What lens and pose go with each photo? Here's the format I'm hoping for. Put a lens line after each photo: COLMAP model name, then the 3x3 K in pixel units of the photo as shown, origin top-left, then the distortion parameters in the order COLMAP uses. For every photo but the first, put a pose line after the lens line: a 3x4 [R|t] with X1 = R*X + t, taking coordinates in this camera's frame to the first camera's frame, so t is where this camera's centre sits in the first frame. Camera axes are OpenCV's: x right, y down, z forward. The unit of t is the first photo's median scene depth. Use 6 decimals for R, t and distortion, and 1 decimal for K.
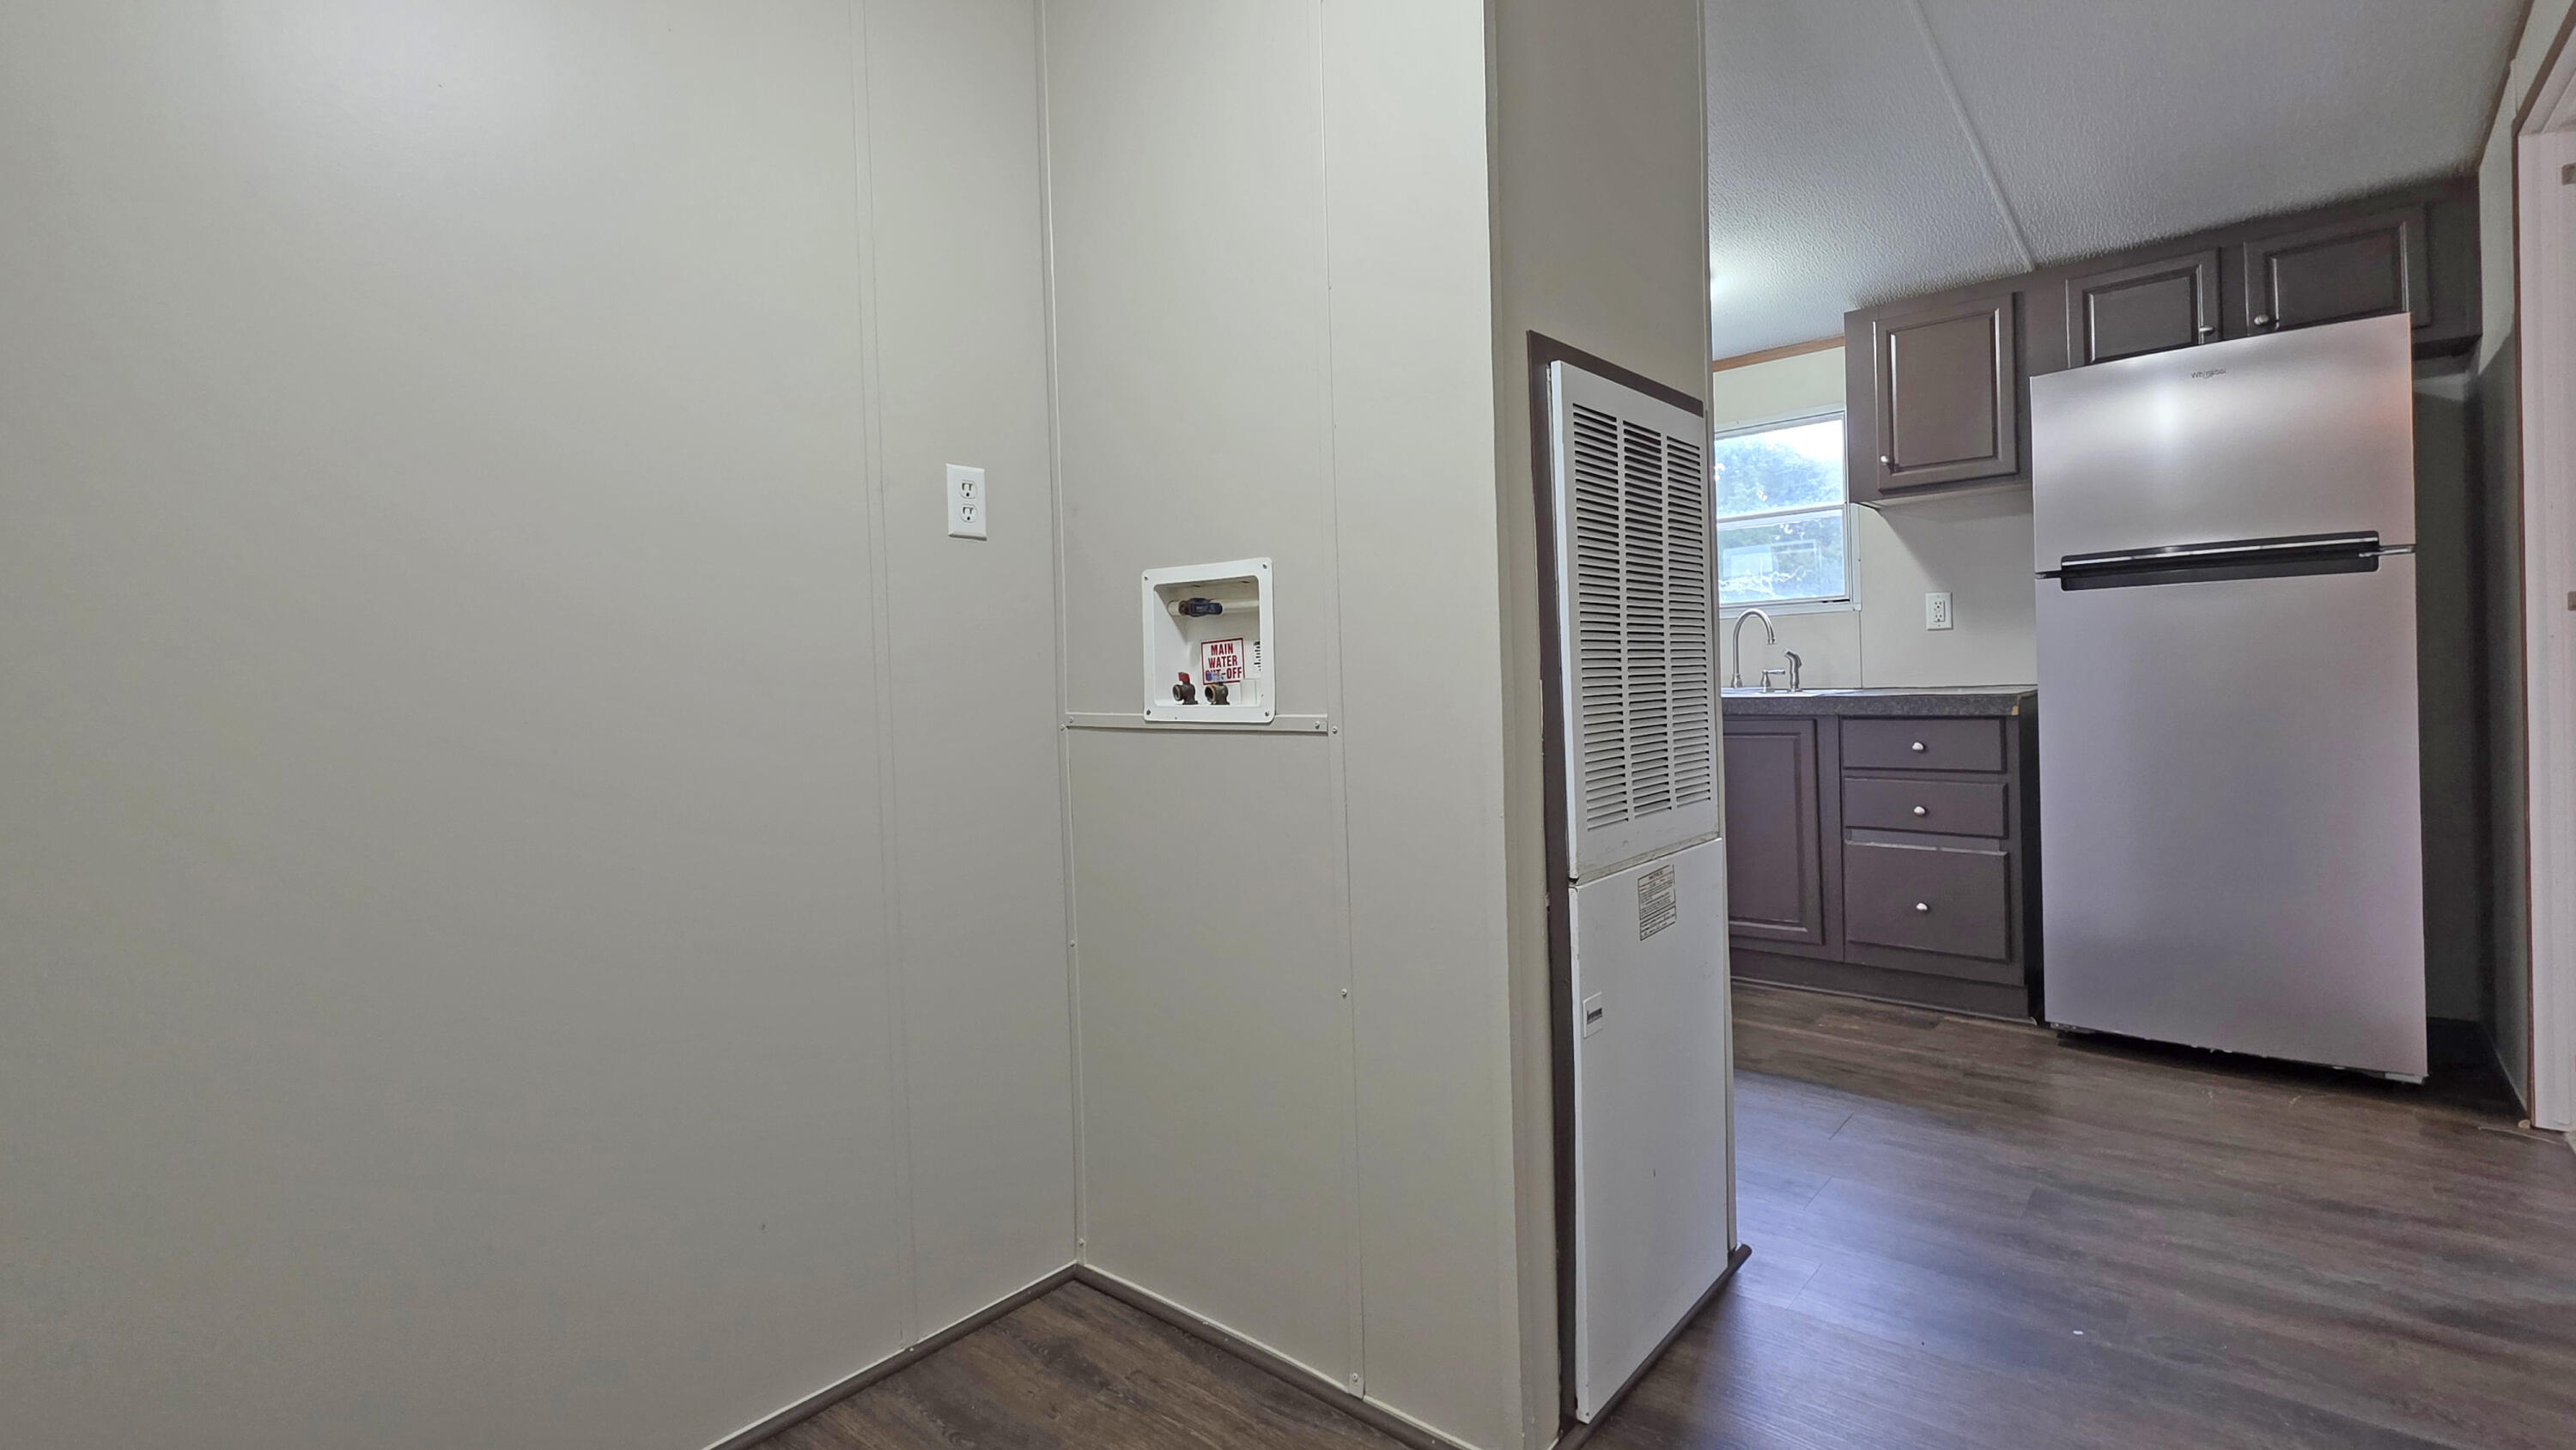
lens RADIAL K [[1147.9, 0, 1280.1], [0, 1147.9, 679.3], [0, 0, 1]] dist [0.001259, 0.001119]
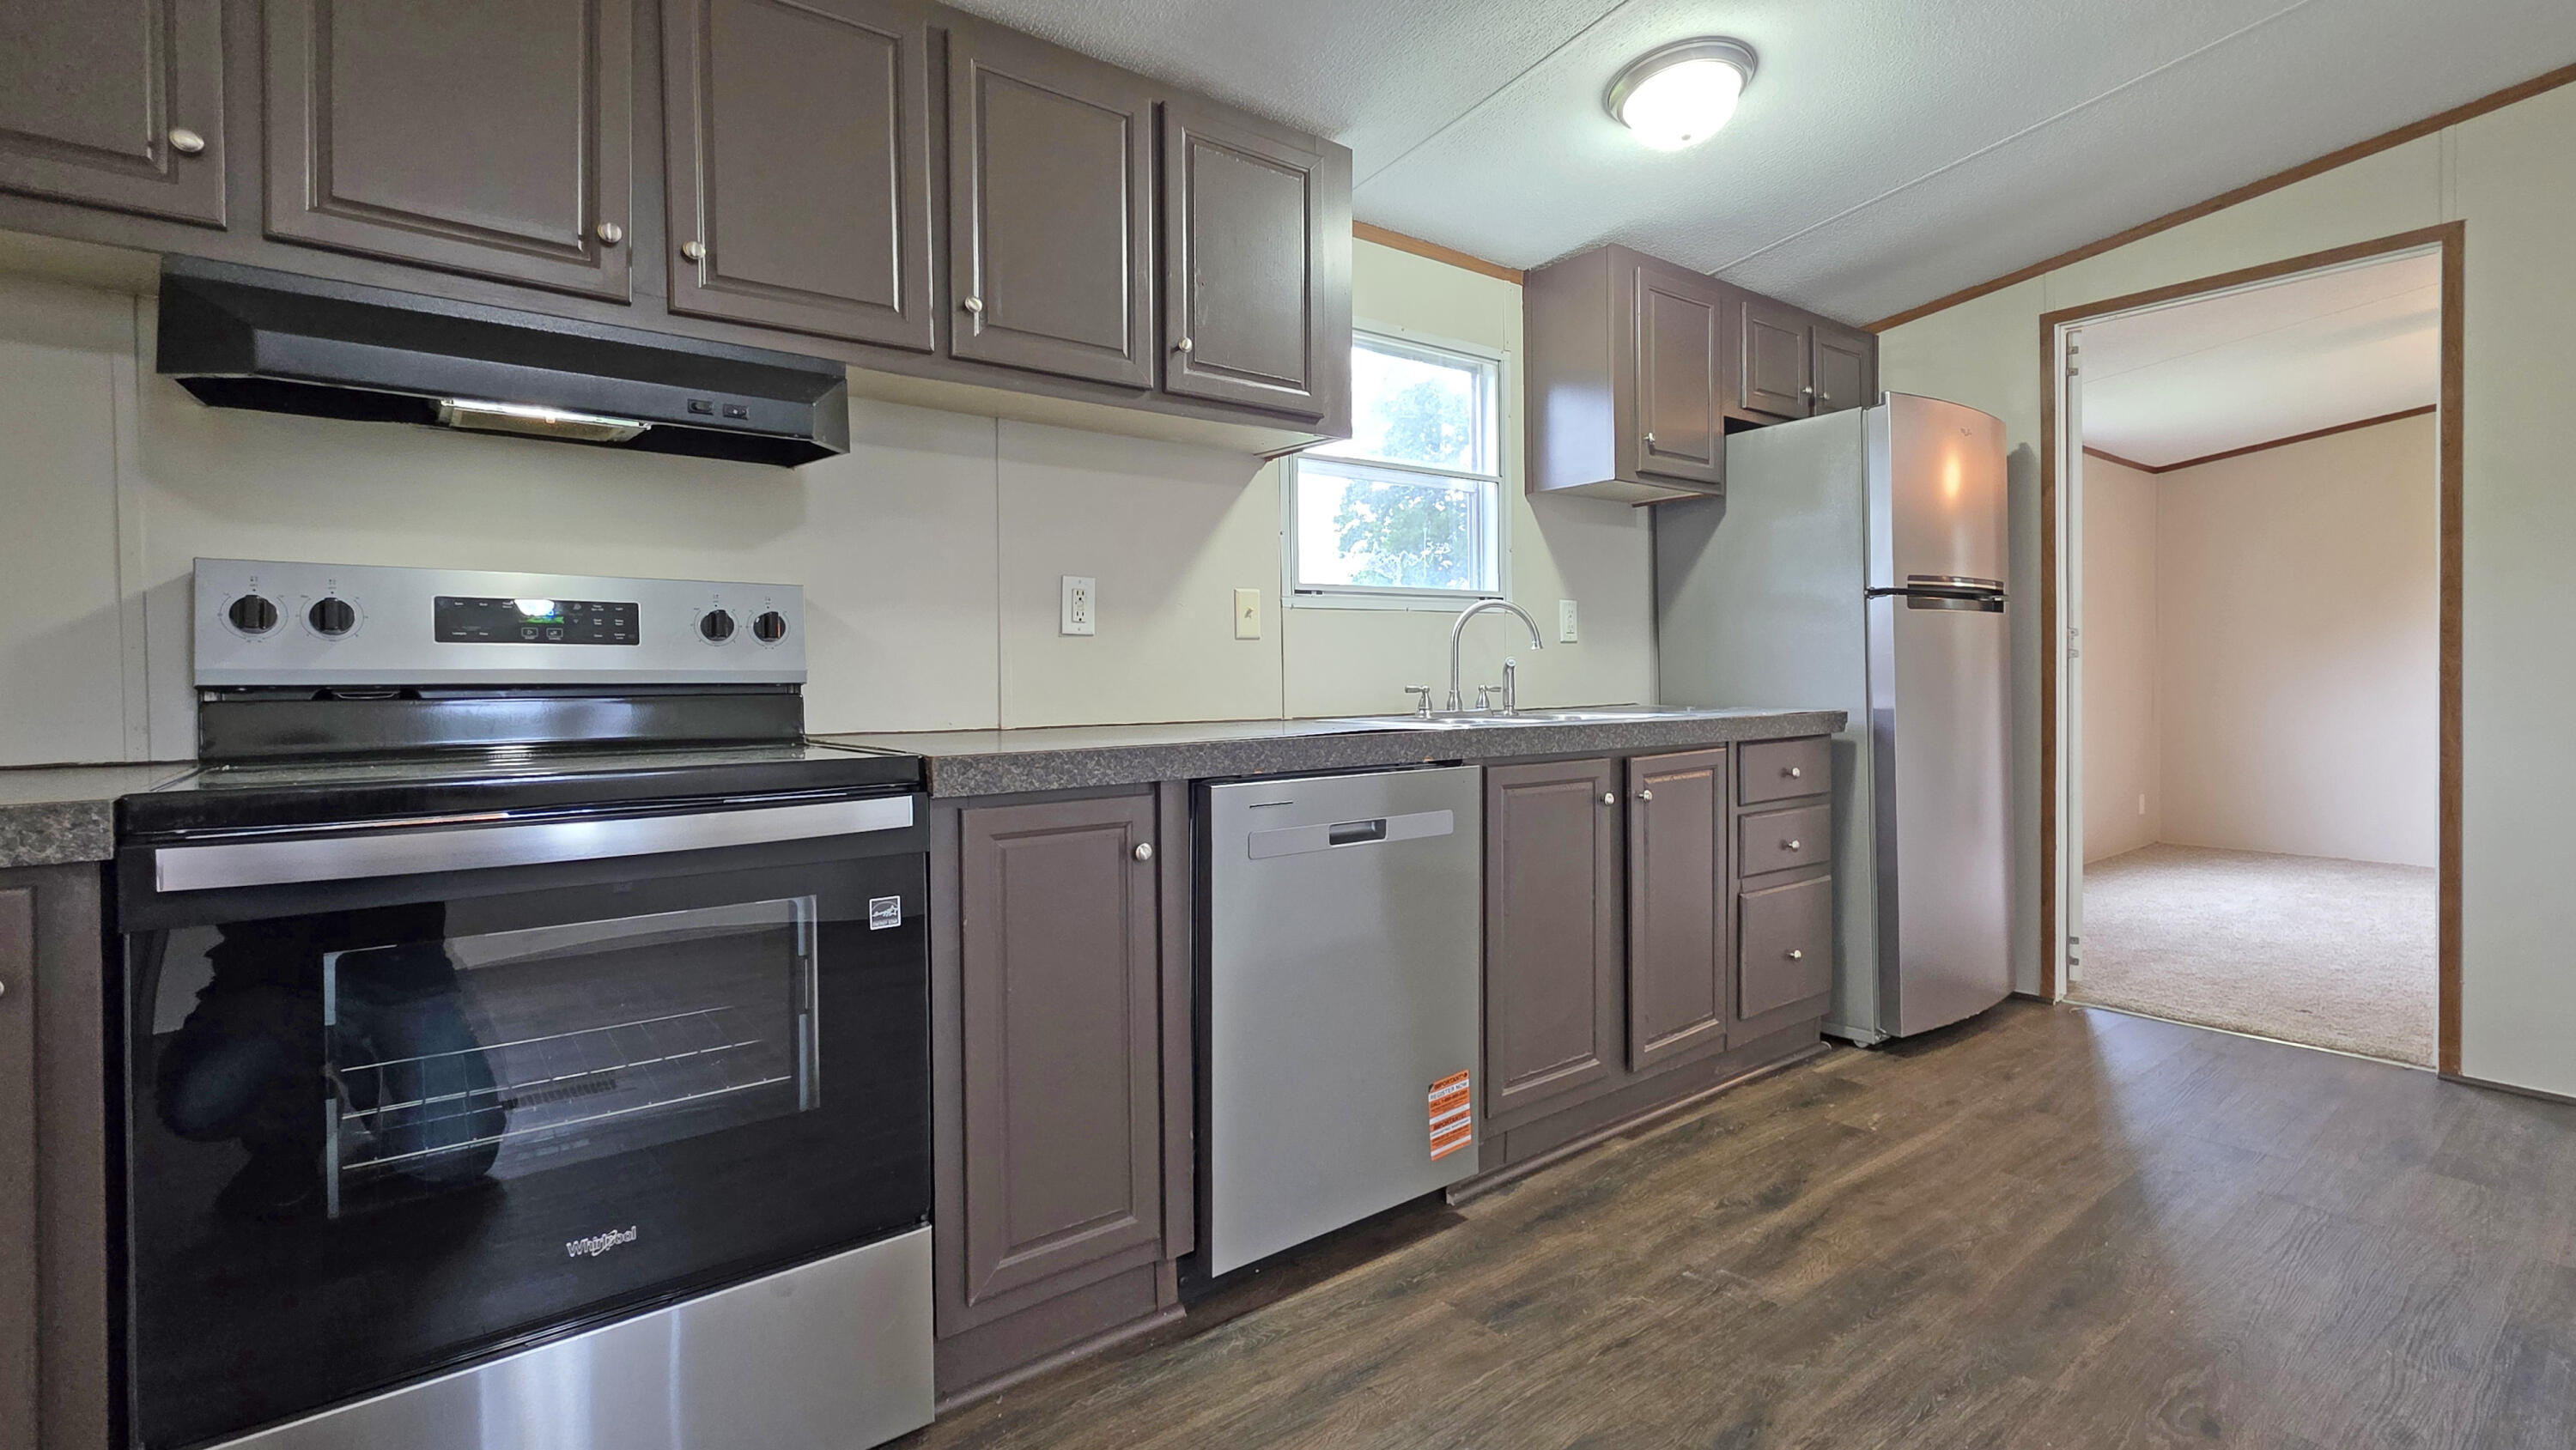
lens RADIAL K [[1147.9, 0, 1305.8], [0, 1147.9, 692.7], [0, 0, 1]] dist [0.001259, 0.001119]
pose [[0.179089, 0.010954, 0.983772, -0.325479], [0.007839, 0.999890, -0.012561, 0.004904], [-0.983802, 0.009962, 0.178983, 1.045142]]
